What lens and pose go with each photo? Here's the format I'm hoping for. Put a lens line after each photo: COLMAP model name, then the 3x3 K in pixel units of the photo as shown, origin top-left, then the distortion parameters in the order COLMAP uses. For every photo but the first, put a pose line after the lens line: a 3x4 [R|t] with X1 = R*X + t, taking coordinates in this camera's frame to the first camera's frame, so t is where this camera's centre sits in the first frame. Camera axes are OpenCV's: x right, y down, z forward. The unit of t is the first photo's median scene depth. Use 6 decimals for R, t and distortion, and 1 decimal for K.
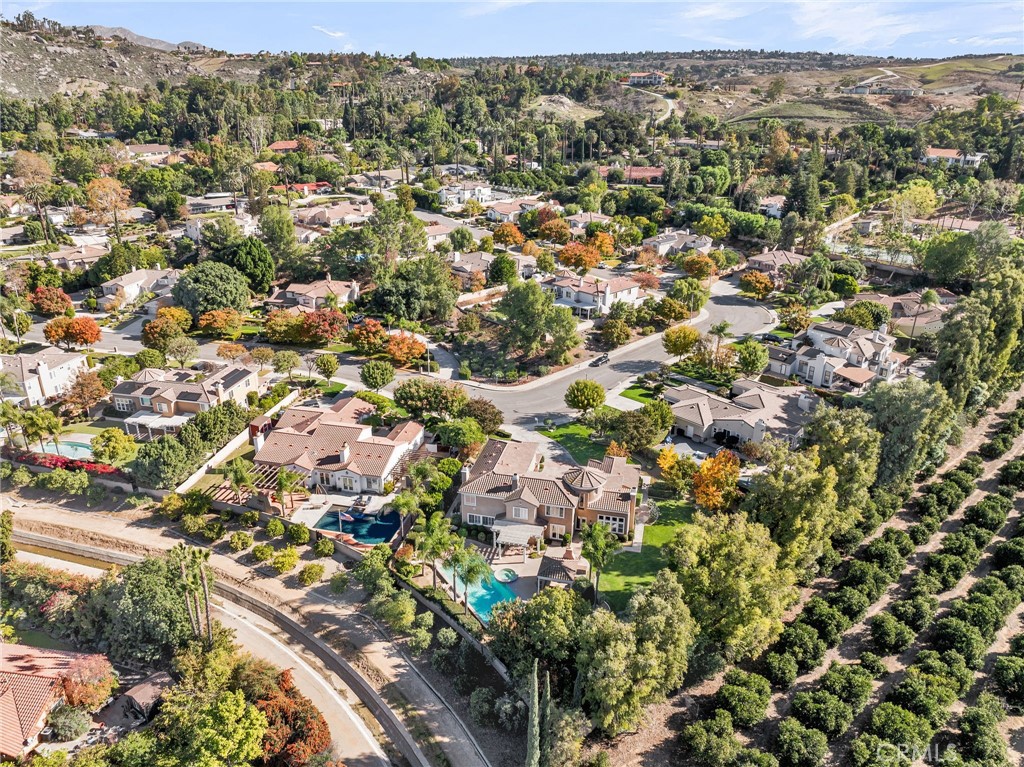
lens RADIAL K [[729.4, 0, 512.0], [0, 729.4, 381.7], [0, 0, 1]] dist [-0.041369, 0.001586]
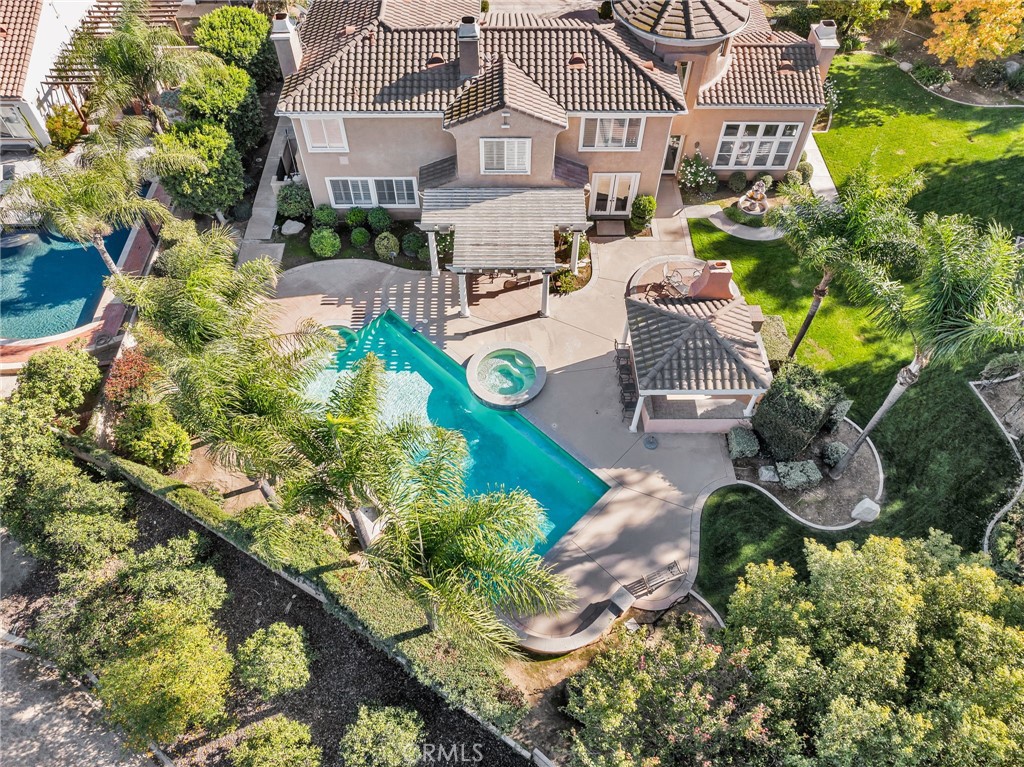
lens RADIAL K [[729.4, 0, 512.0], [0, 729.4, 381.9], [0, 0, 1]] dist [-0.041369, 0.001586]
pose [[0.968662, -0.200580, 0.146499, -0.047207], [0.094706, 0.843513, 0.528693, 0.098148], [-0.229619, -0.498251, 0.836075, 0.682710]]
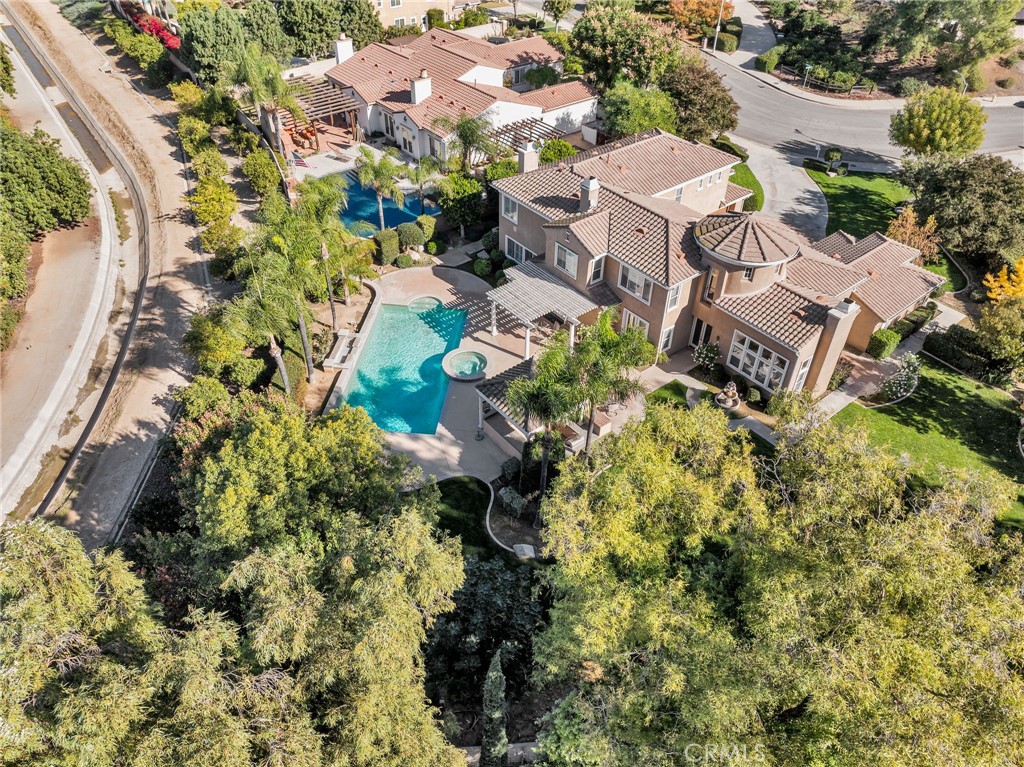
lens RADIAL K [[729.4, 0, 511.8], [0, 729.4, 382.2], [0, 0, 1]] dist [-0.041369, 0.001586]
pose [[0.787431, 0.401175, -0.467987, 0.223075], [-0.239914, 0.898822, 0.366824, 0.086794], [0.567798, -0.176572, 0.804008, 0.581493]]
